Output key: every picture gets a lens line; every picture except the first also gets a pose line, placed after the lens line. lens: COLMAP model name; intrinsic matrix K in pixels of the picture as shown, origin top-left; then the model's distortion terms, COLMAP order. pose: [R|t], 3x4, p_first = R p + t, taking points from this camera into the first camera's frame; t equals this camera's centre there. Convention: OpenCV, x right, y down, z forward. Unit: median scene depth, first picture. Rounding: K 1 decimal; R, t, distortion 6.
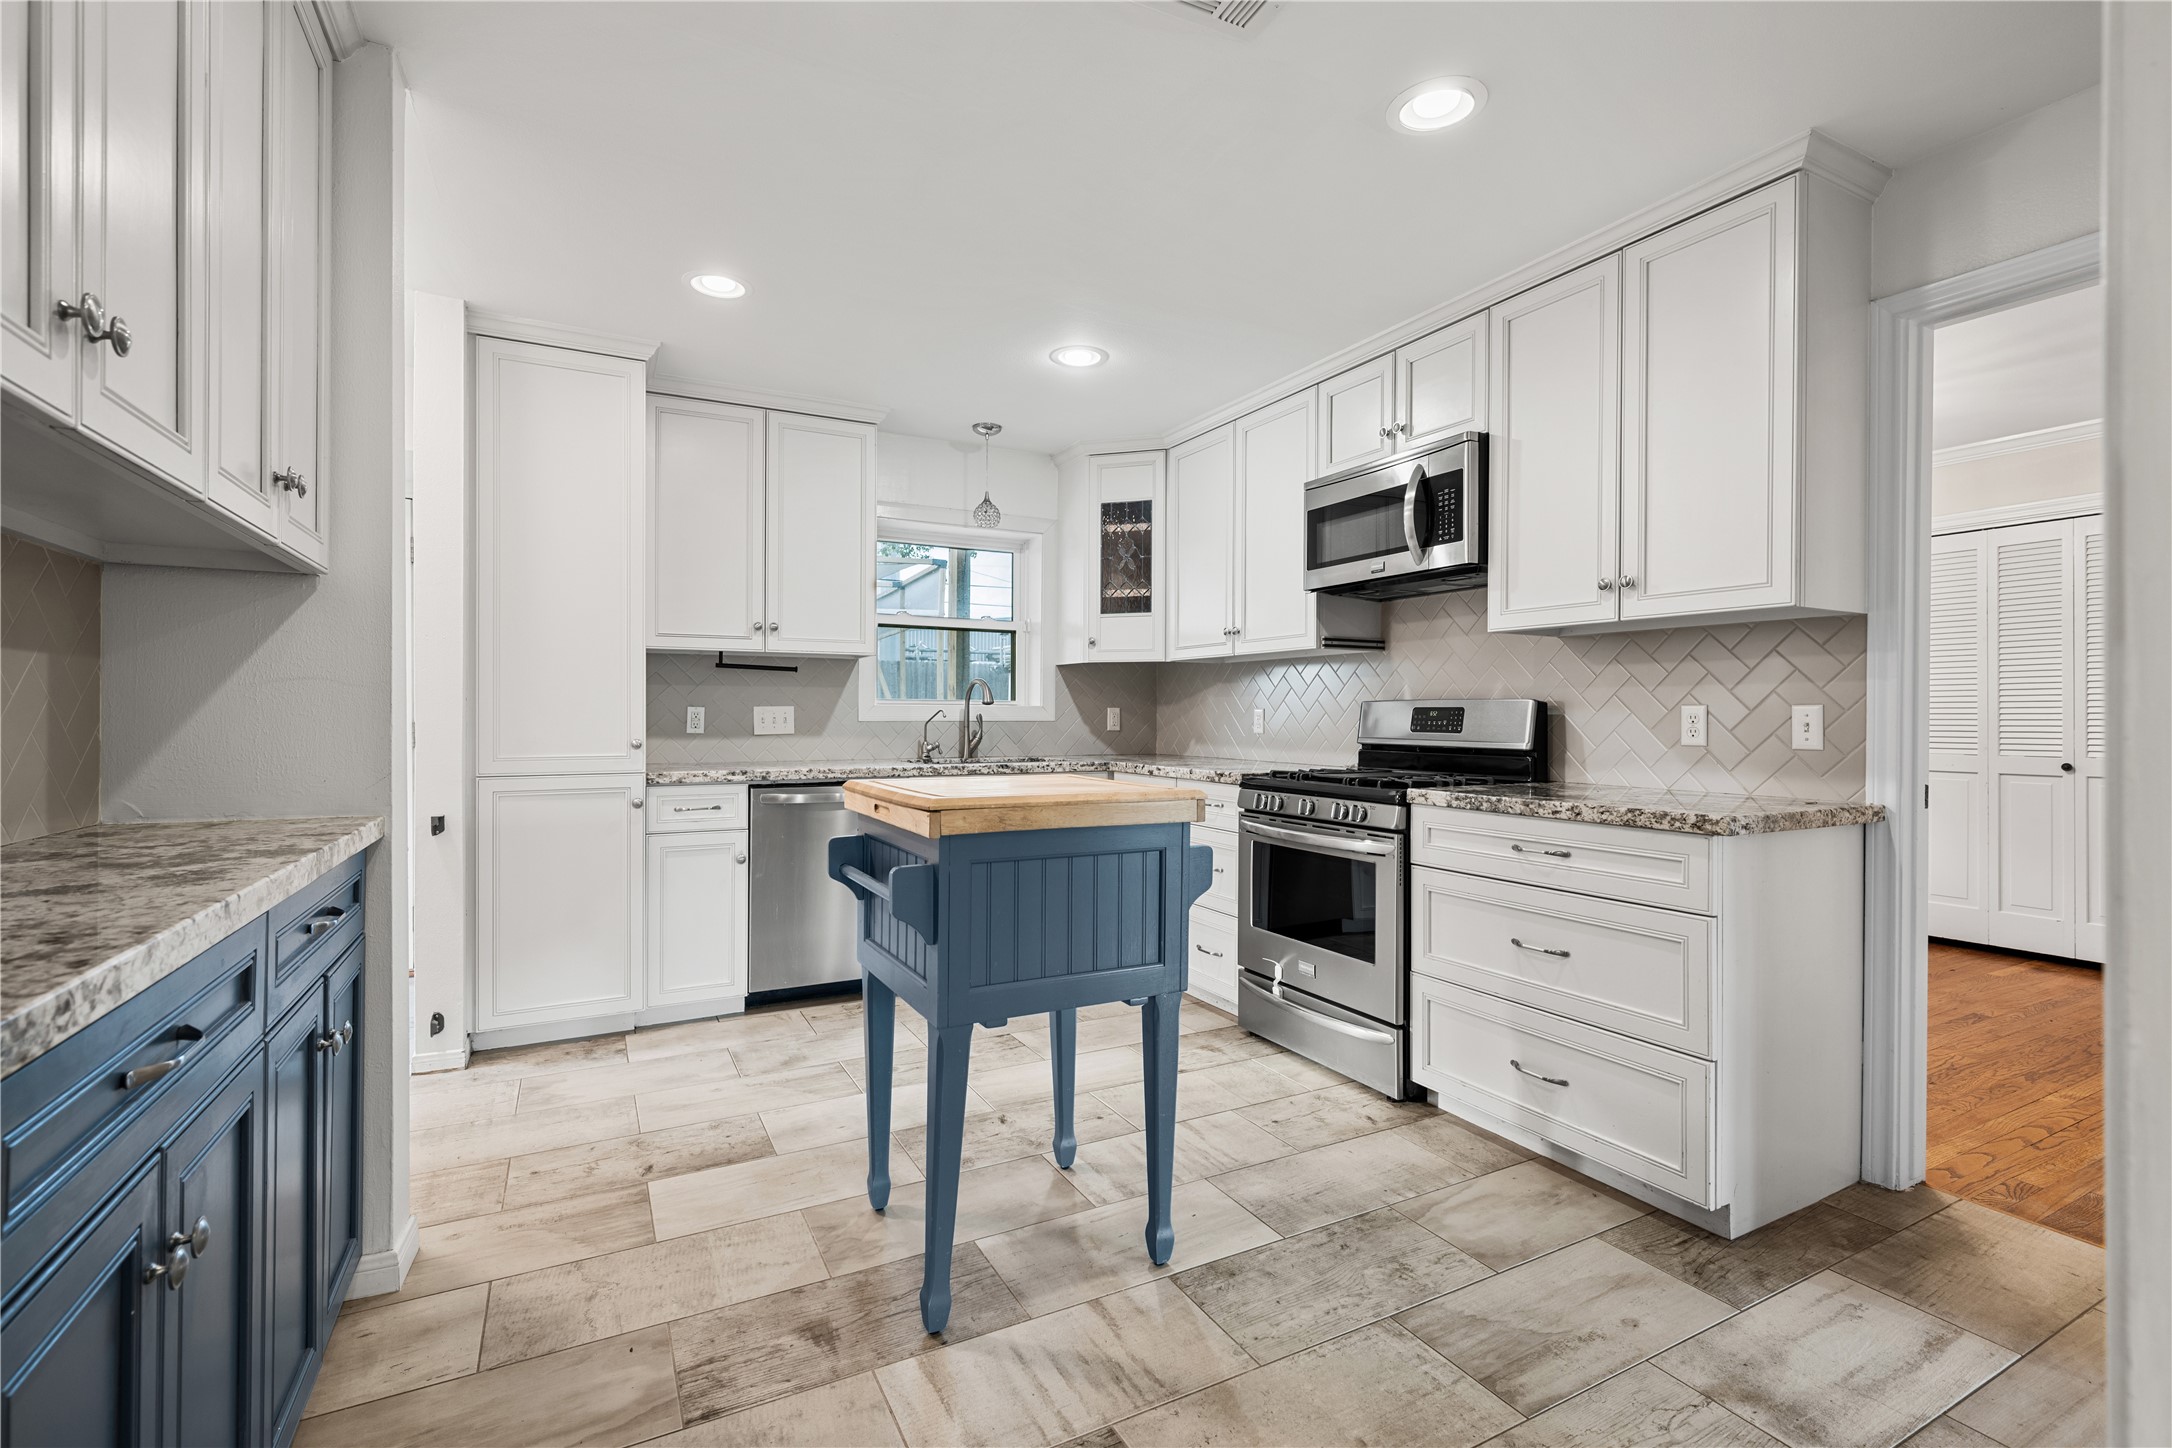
lens RADIAL K [[993.6, 0, 1101.4], [0, 993.6, 712.0], [0, 0, 1]] dist [0.003669, 0.000194]
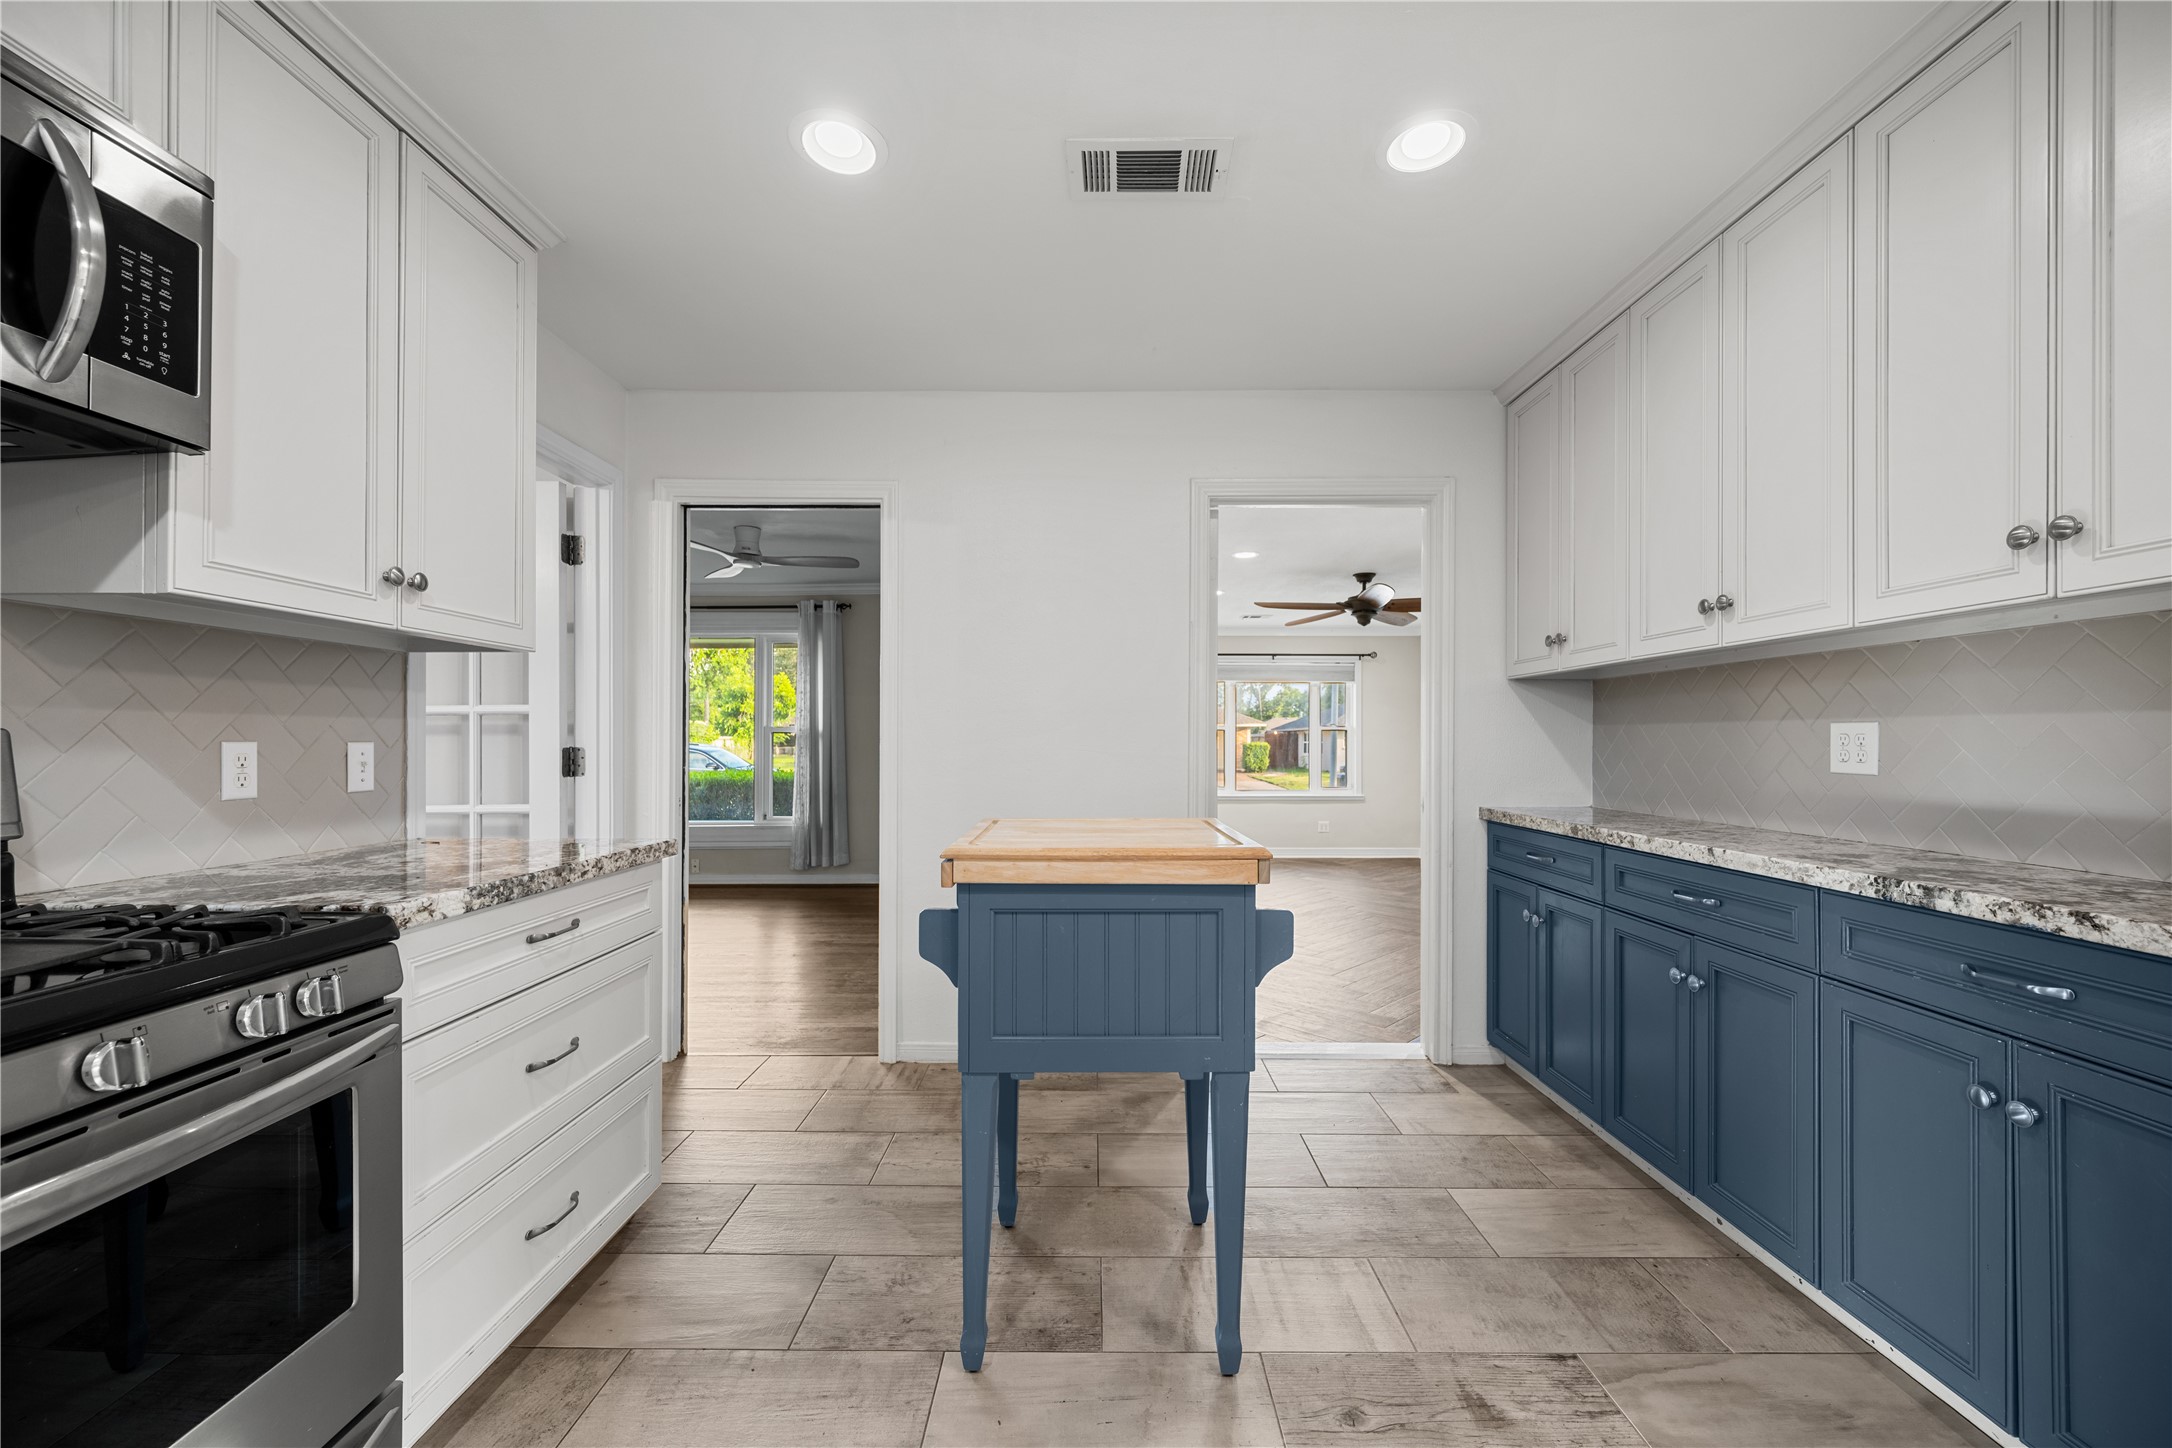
lens RADIAL K [[842.9, 0, 1097.8], [0, 842.9, 736.1], [0, 0, 1]] dist [-0.011942, 0.000265]
pose [[-0.881244, 0.001448, 0.472660, -0.194313], [-0.001451, 0.999982, -0.005768, -0.007748], [-0.472660, -0.005769, -0.881226, 1.080636]]
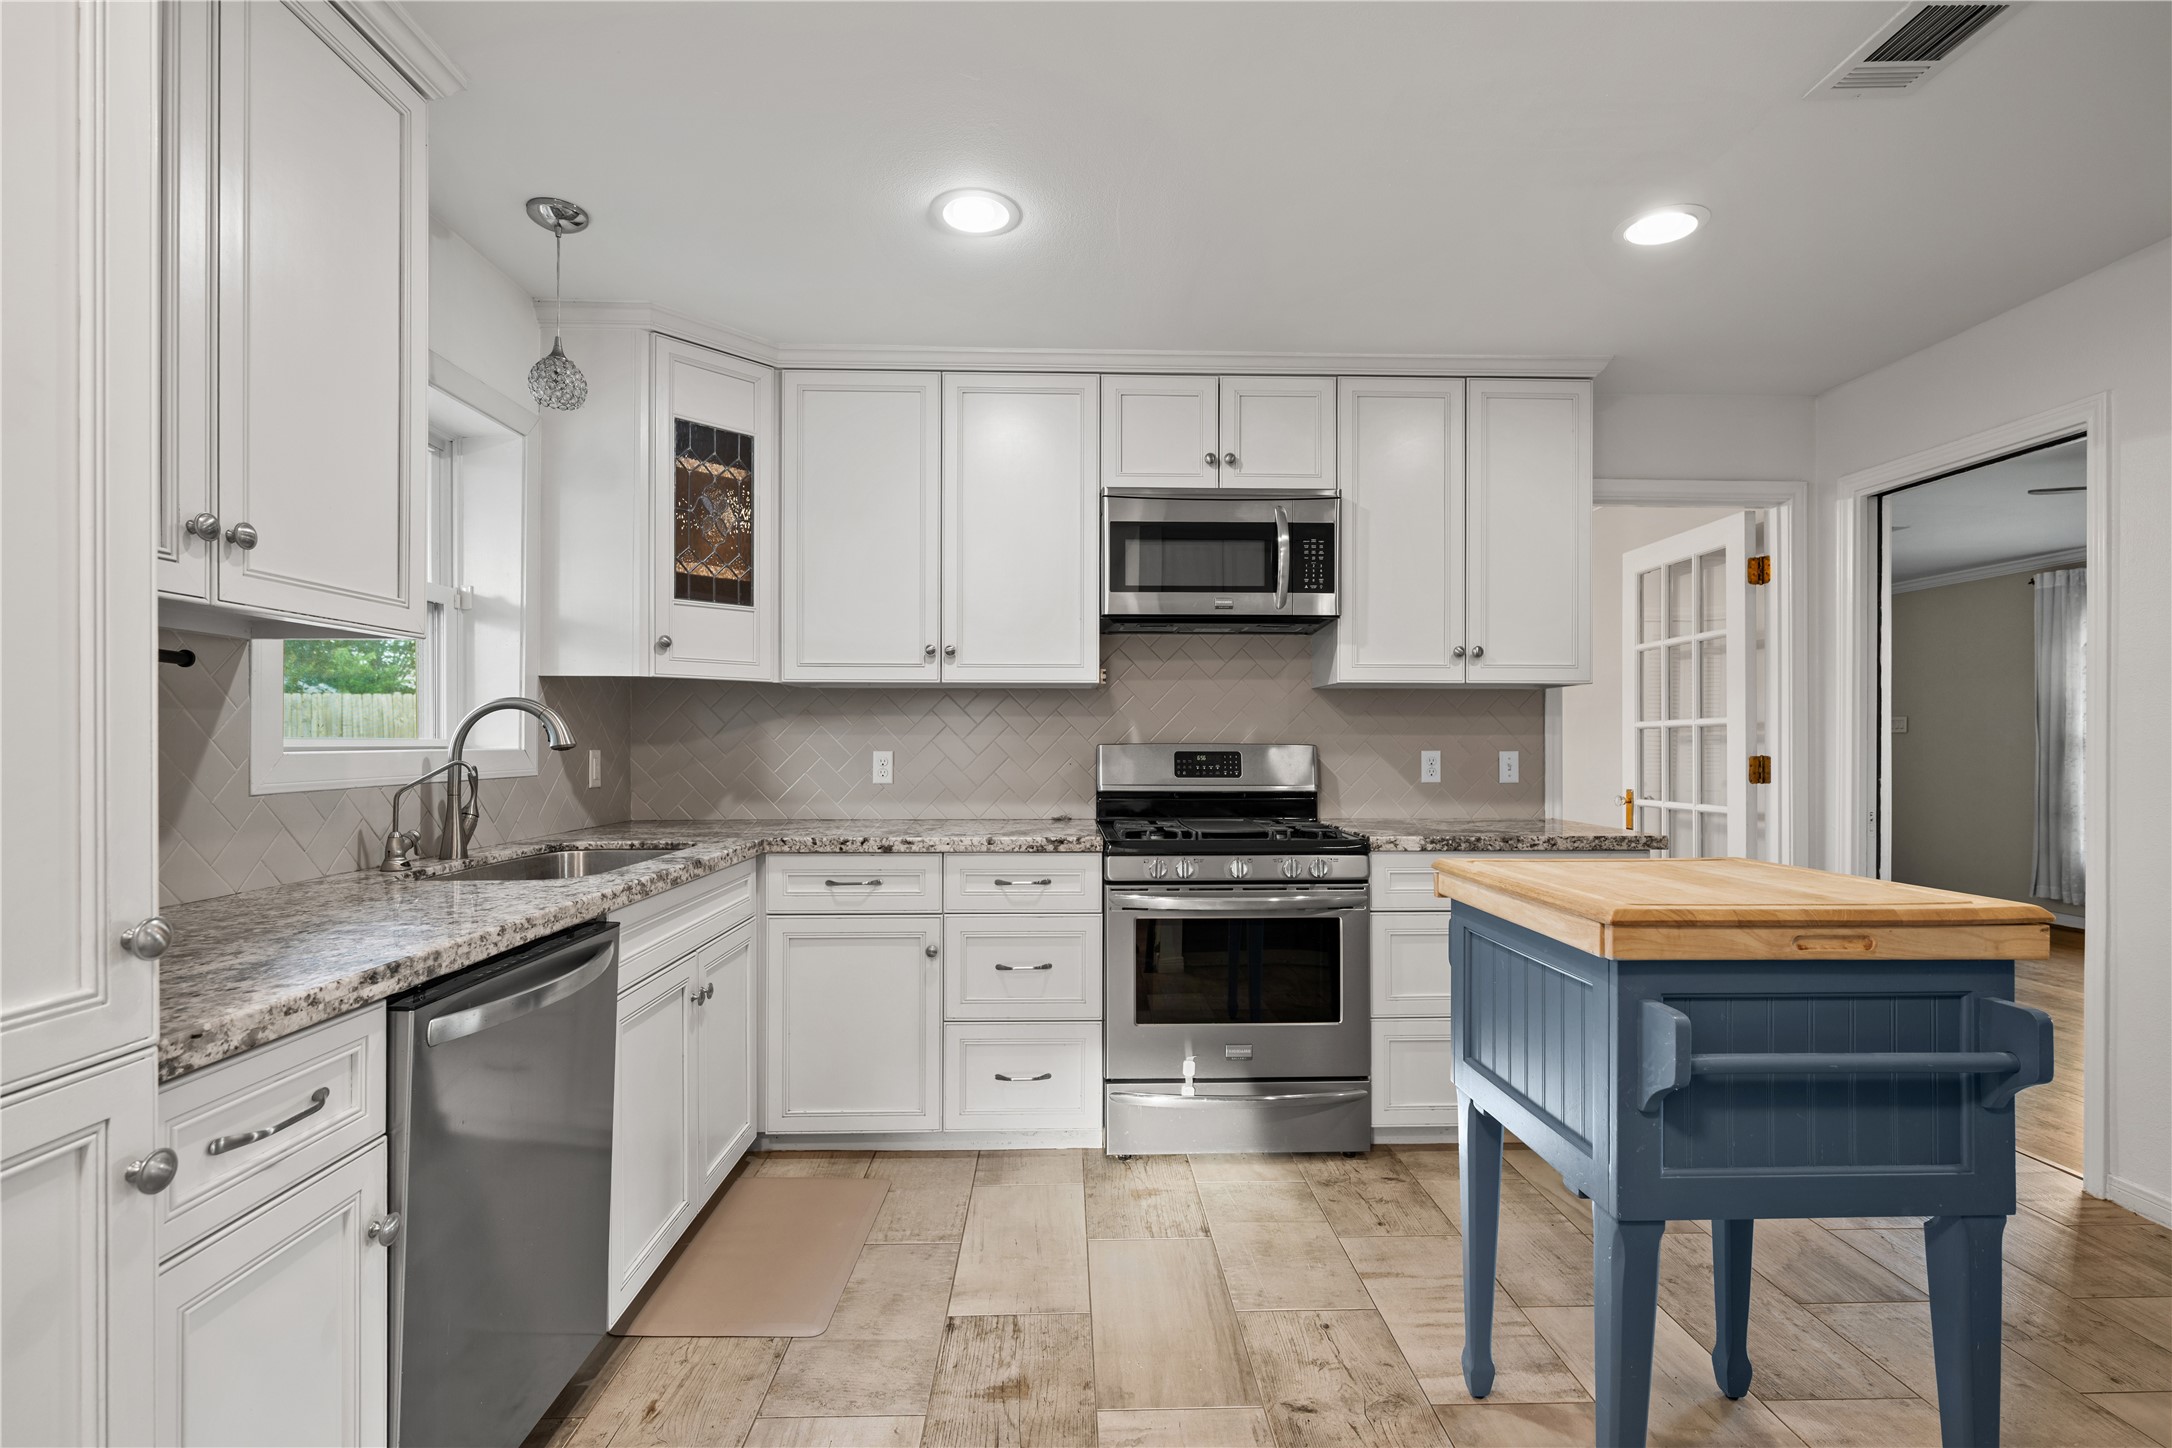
lens RADIAL K [[993.6, 0, 1106.3], [0, 993.6, 734.3], [0, 0, 1]] dist [0.003669, 0.000194]
pose [[0.435911, 0.002833, 0.899985, -0.635833], [-0.002830, 0.999994, -0.001776, -0.021396], [-0.899985, -0.001773, 0.435916, 0.718485]]
